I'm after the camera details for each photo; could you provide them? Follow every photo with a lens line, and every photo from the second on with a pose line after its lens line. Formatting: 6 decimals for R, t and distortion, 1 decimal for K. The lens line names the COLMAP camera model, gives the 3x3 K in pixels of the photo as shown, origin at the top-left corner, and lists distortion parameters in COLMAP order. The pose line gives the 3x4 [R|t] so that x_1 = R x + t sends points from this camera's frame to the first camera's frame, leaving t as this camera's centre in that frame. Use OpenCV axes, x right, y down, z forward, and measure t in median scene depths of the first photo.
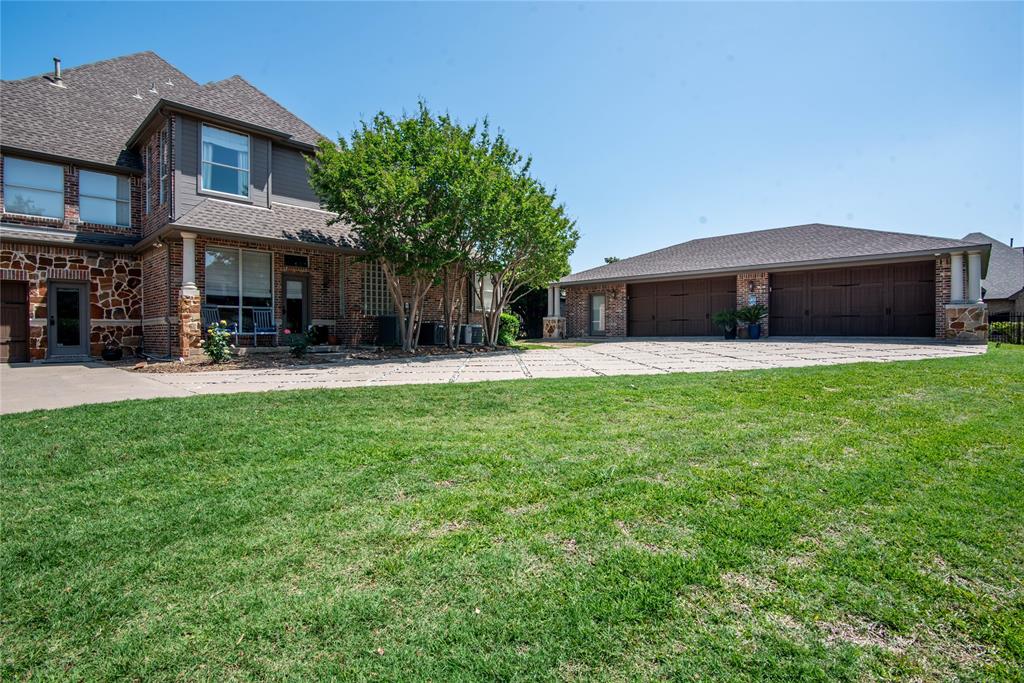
lens RADIAL K [[502.2, 0, 512.0], [0, 502.2, 340.5], [0, 0, 1]] dist [-0.019969, -0.001593]
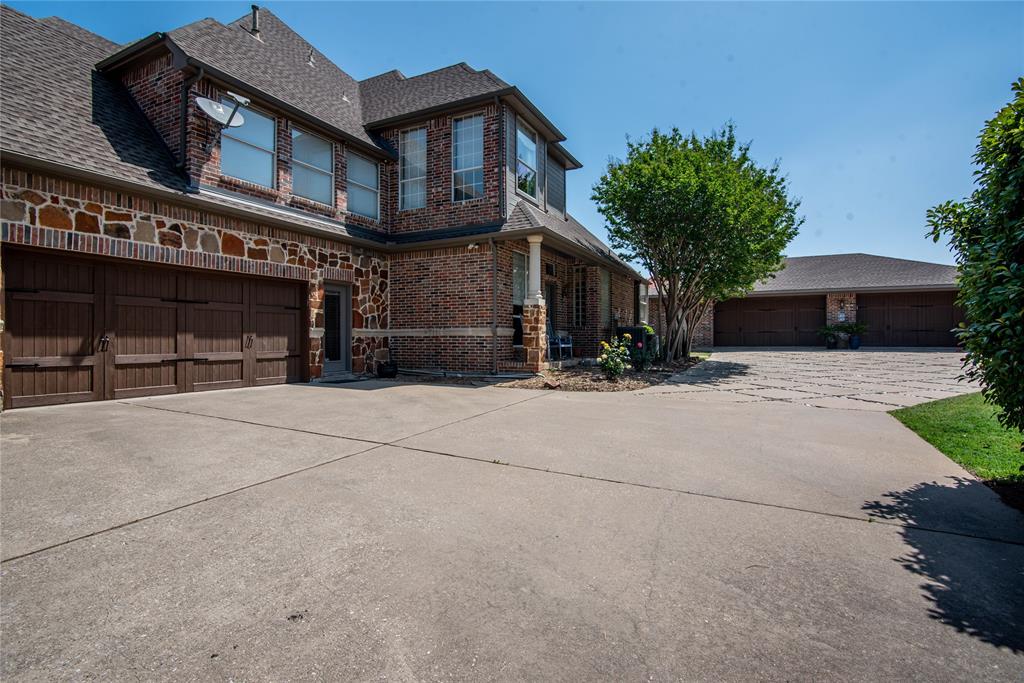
lens RADIAL K [[502.2, 0, 512.5], [0, 502.2, 338.8], [0, 0, 1]] dist [-0.019969, -0.001593]
pose [[0.958937, 0.003532, 0.283596, -0.836939], [0.000652, 0.999892, -0.014658, -0.013477], [-0.283617, 0.014240, 0.958832, 0.112915]]
